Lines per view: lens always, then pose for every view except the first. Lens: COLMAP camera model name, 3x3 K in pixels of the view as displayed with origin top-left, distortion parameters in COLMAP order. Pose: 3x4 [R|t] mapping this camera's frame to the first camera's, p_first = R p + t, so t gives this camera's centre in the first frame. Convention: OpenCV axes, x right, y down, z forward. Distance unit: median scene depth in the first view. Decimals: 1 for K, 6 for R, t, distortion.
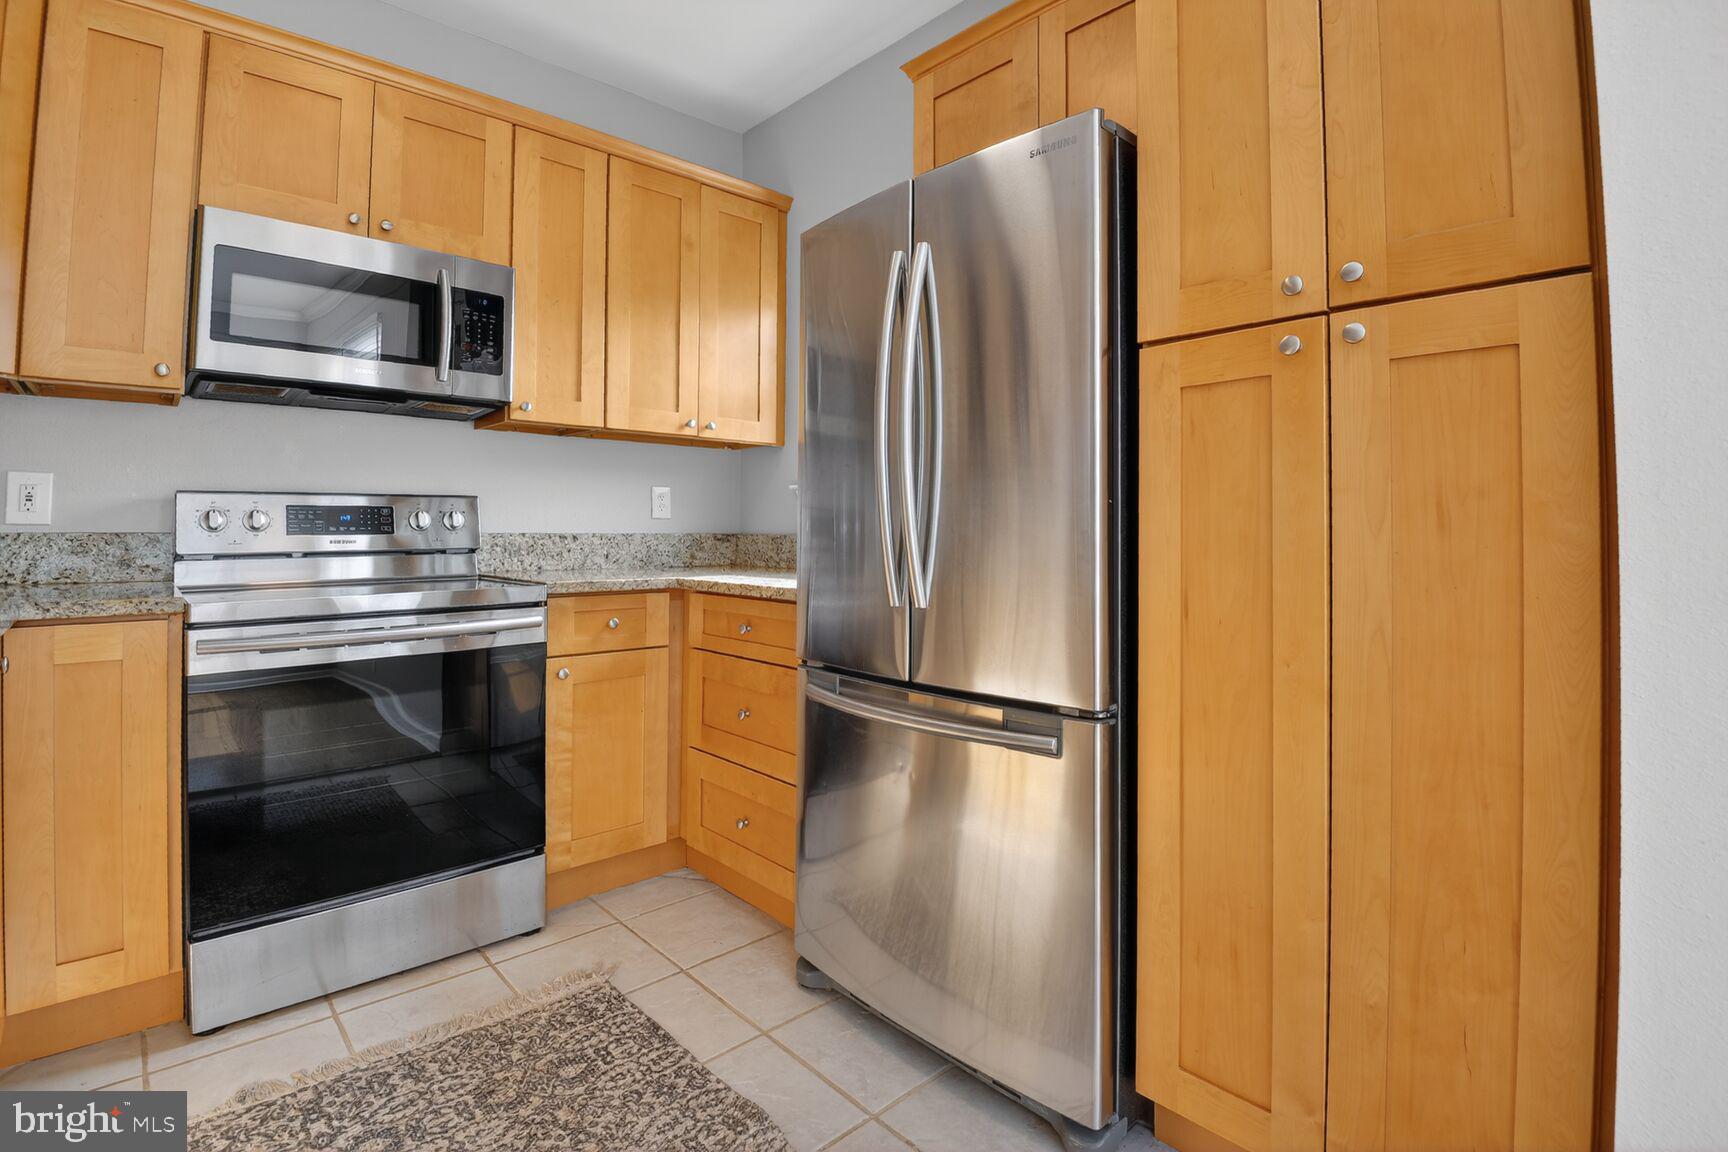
lens RADIAL K [[837.9, 0, 874.0], [0, 837.9, 499.0], [0, 0, 1]] dist [-0.022079, -0.006709]
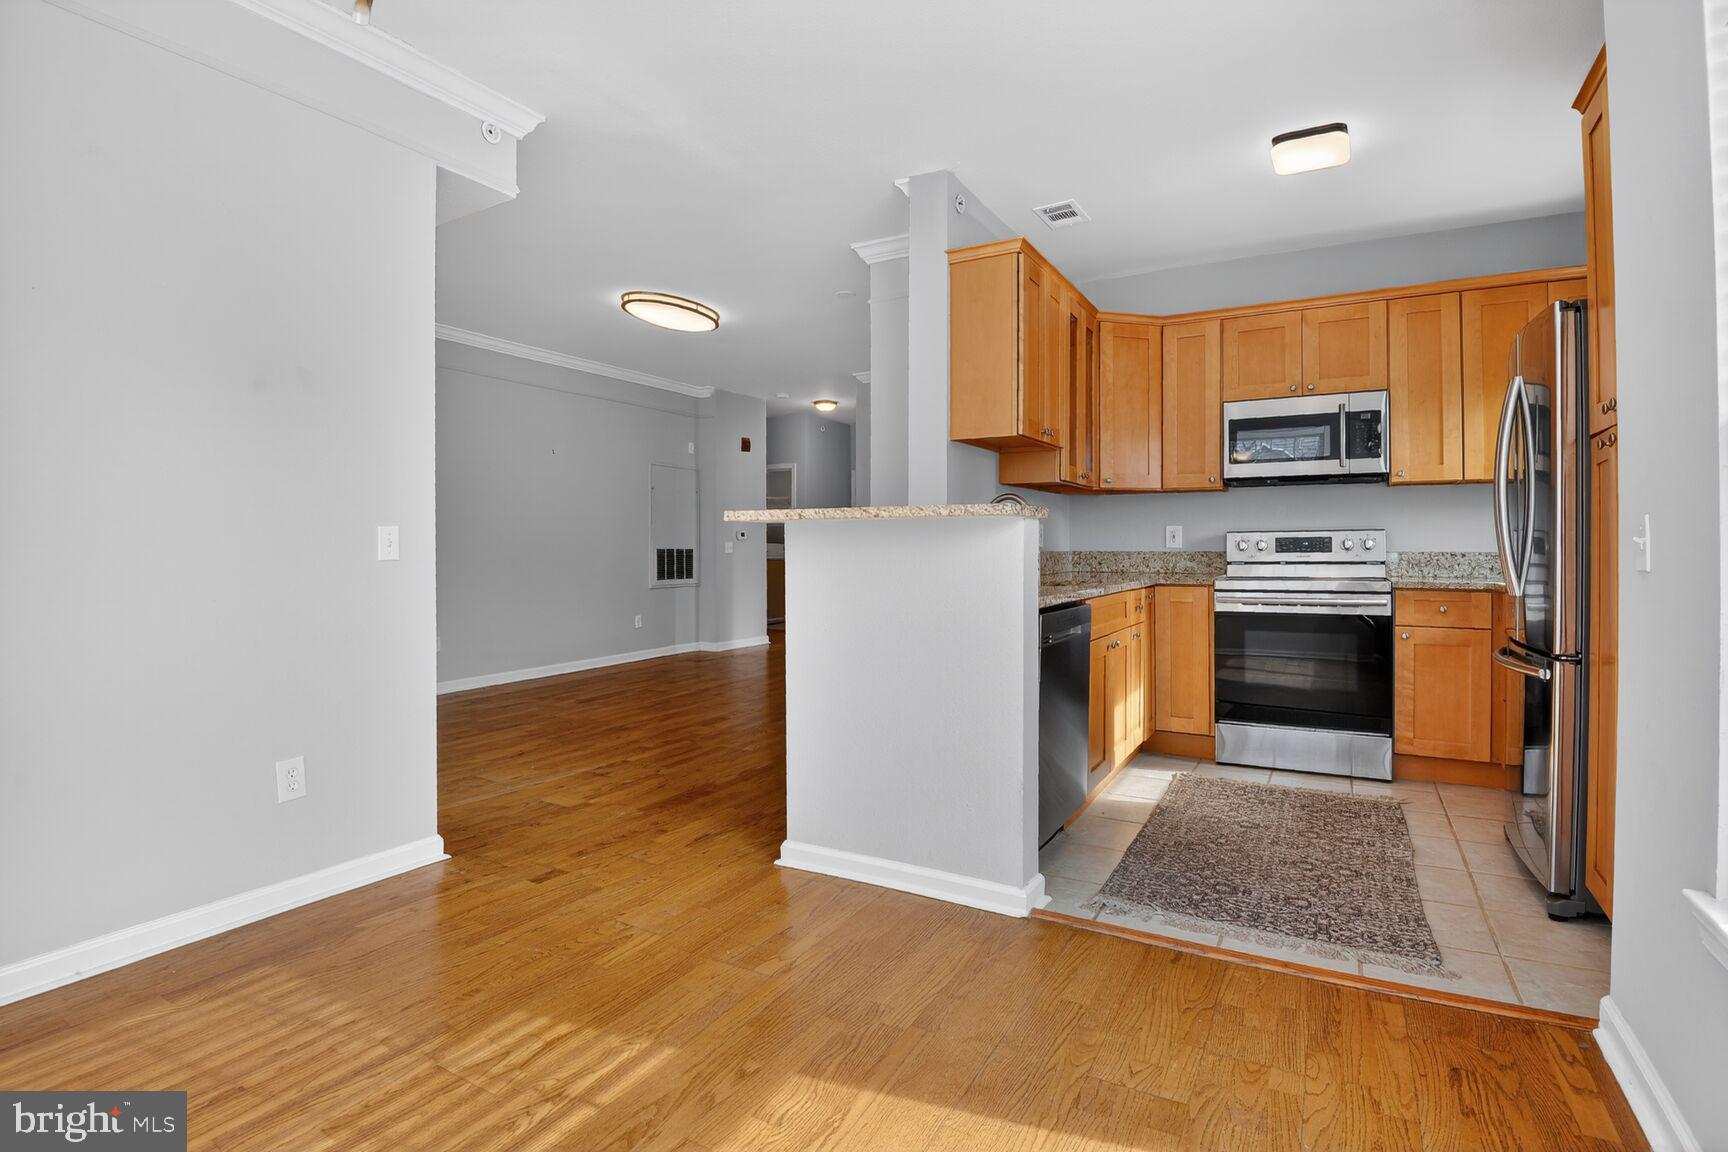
lens RADIAL K [[837.9, 0, 860.7], [0, 837.9, 555.5], [0, 0, 1]] dist [-0.022079, -0.006709]
pose [[0.302230, 0.007064, -0.953209, 0.883814], [0.035424, 0.999199, 0.018637, -0.021835], [0.952577, -0.039399, 0.301737, -0.537726]]
